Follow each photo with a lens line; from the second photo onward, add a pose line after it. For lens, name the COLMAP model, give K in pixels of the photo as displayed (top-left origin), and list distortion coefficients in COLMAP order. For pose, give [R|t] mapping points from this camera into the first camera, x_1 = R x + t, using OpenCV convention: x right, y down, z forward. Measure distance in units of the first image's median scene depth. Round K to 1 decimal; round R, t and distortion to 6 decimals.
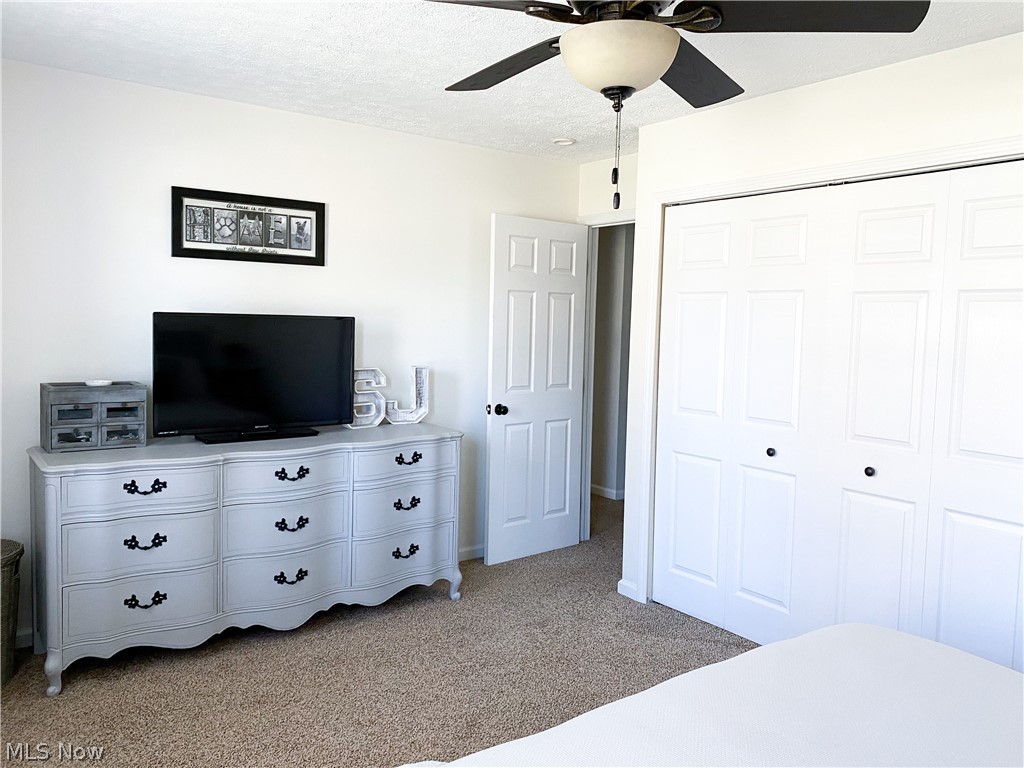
lens RADIAL K [[778.0, 0, 511.0], [0, 778.0, 368.8], [0, 0, 1]] dist [0.060057, -0.095853]
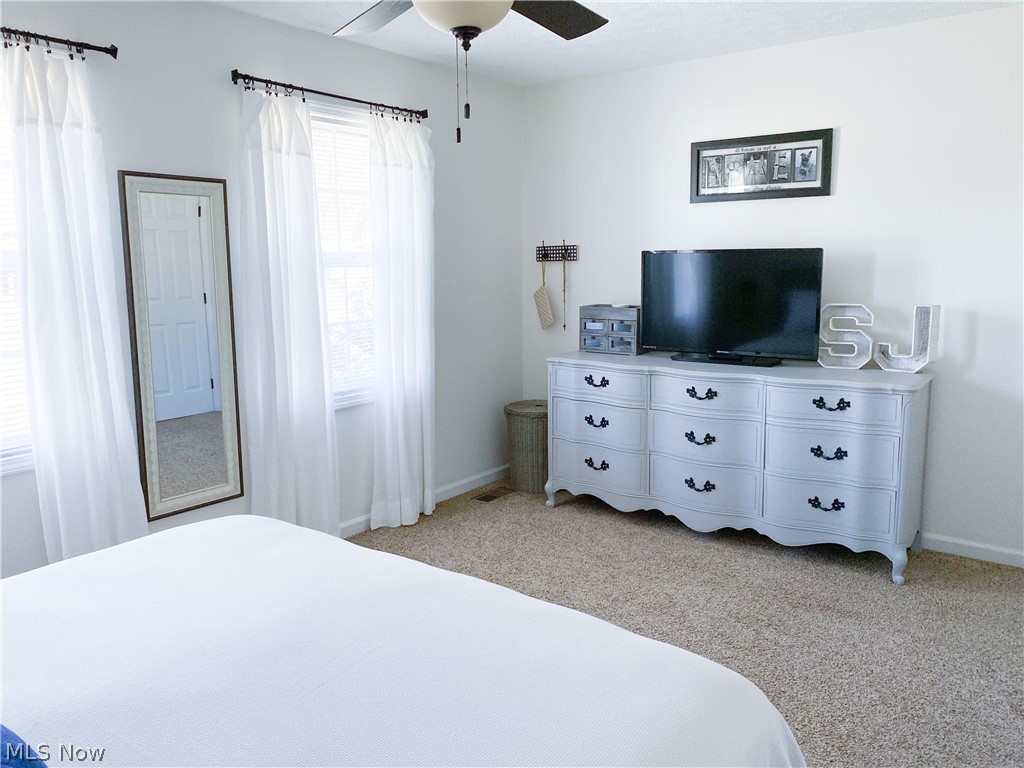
lens RADIAL K [[778.0, 0, 511.0], [0, 778.0, 368.8], [0, 0, 1]] dist [0.060057, -0.095853]
pose [[0.291607, 0.113844, -0.949739, 0.621682], [-0.044028, 0.993437, 0.105563, -0.005577], [0.955524, 0.011033, 0.294706, 0.371584]]
